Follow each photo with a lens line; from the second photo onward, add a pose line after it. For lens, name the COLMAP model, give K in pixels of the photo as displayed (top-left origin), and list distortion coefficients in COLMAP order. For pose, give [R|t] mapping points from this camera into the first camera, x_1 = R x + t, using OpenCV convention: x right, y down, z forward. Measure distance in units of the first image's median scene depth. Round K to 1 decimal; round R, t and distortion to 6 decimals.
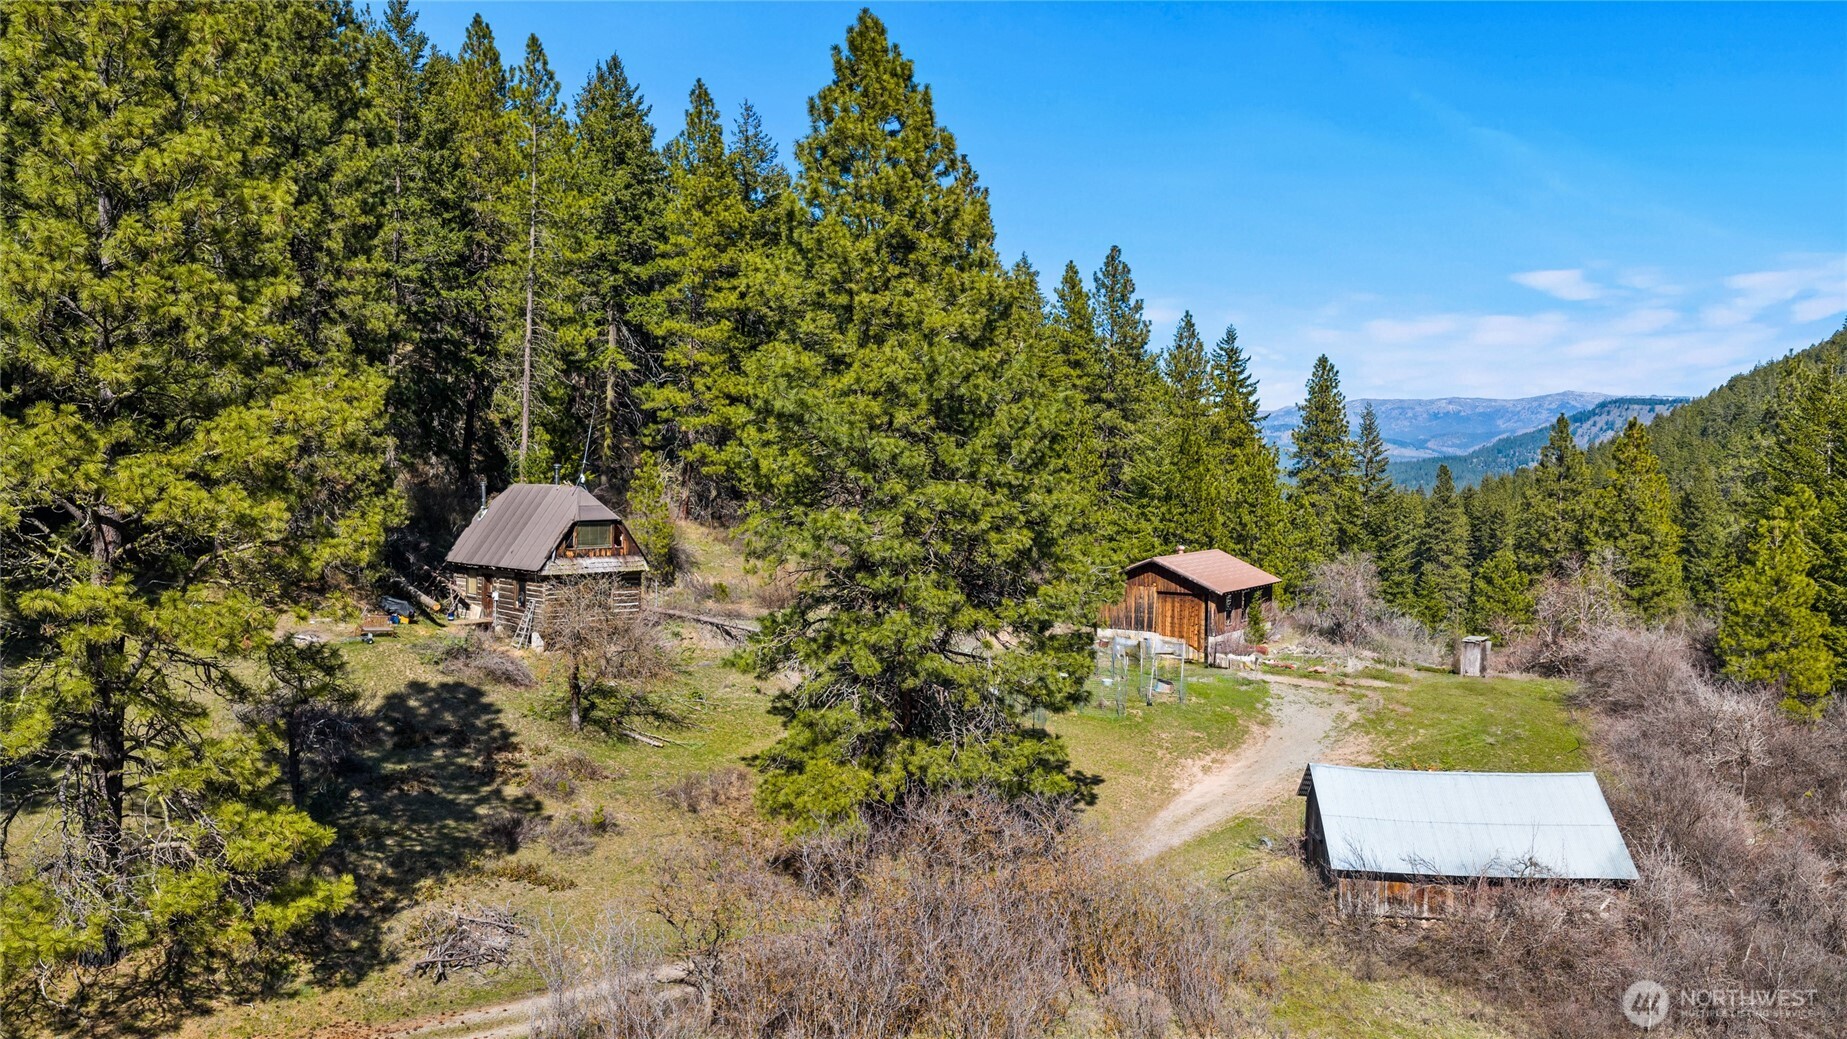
lens RADIAL K [[1480.7, 0, 923.5], [0, 1480.7, 519.5], [0, 0, 1]] dist [0.069635, -0.153868]
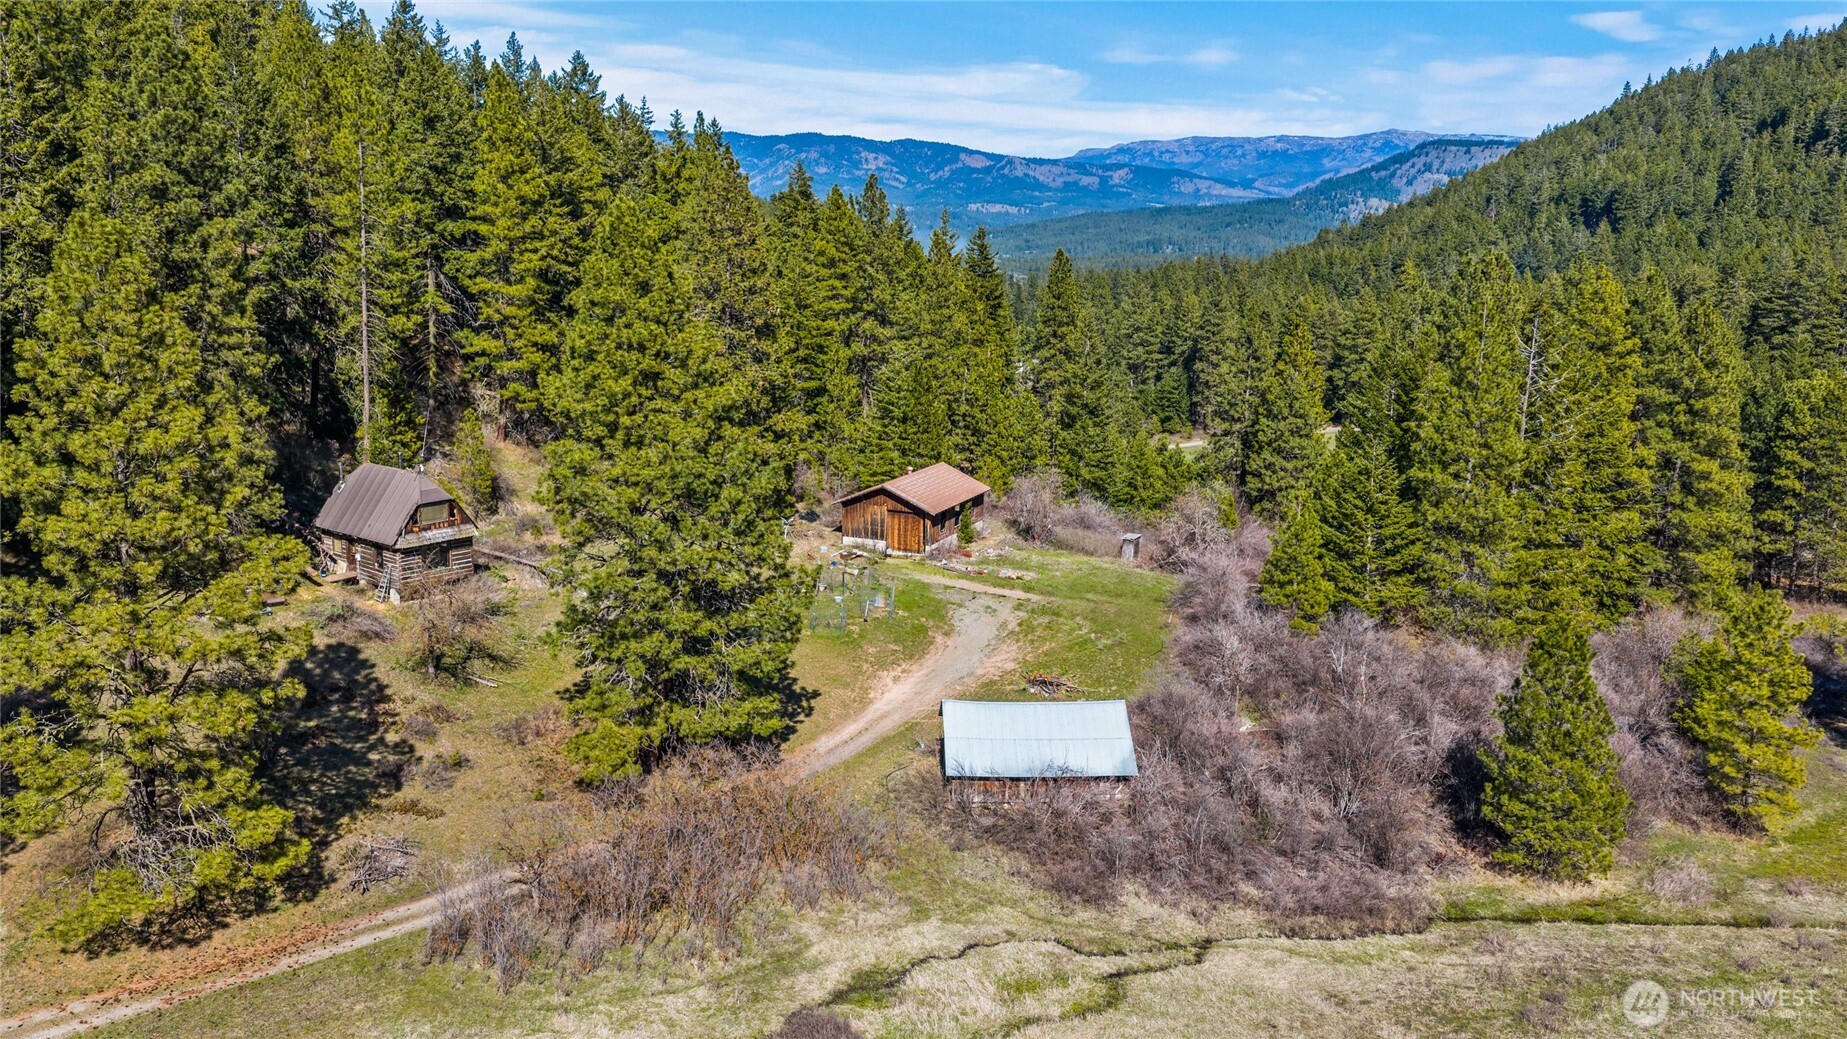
lens RADIAL K [[1480.7, 0, 923.5], [0, 1480.7, 519.5], [0, 0, 1]] dist [0.069635, -0.153868]
pose [[0.993500, -0.021017, 0.111872, 0.065550], [0.001834, 0.985635, 0.168877, -0.228979], [-0.113815, -0.167574, 0.979268, -0.369175]]
